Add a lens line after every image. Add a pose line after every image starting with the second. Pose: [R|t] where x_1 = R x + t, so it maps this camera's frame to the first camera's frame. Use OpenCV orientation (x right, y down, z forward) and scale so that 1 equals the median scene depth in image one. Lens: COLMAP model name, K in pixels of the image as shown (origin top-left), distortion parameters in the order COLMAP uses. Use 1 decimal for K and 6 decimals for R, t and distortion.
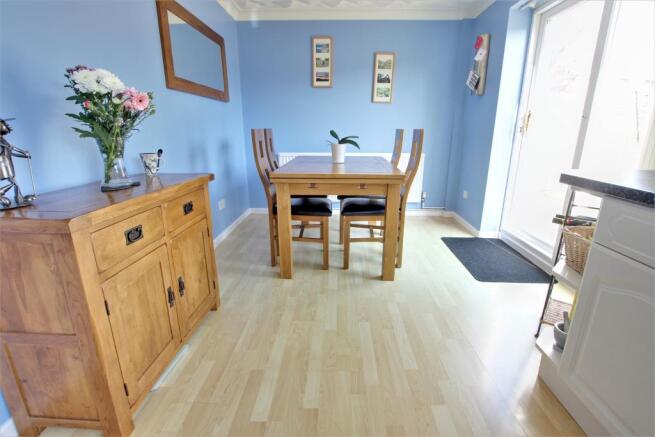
lens RADIAL K [[303.5, 0, 323.8], [0, 303.5, 220.0], [0, 0, 1]] dist [-0.029911, 0.000302]
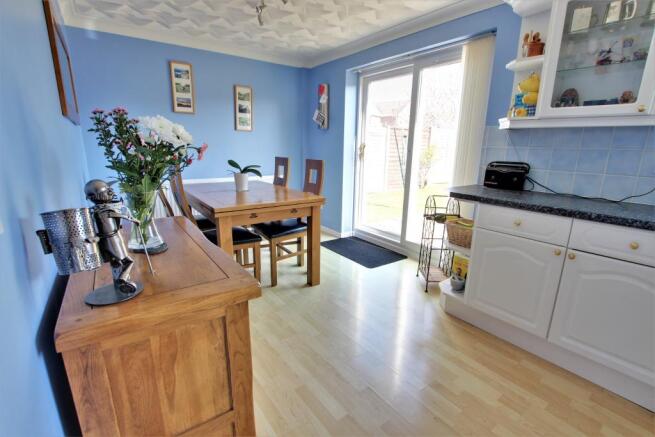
lens RADIAL K [[303.5, 0, 307.3], [0, 303.5, 220.4], [0, 0, 1]] dist [-0.029911, 0.000302]
pose [[0.800722, -0.135974, 0.583400, -0.369086], [0.159432, 0.987145, 0.011253, -0.056259], [-0.577430, 0.084002, 0.812107, 0.015591]]
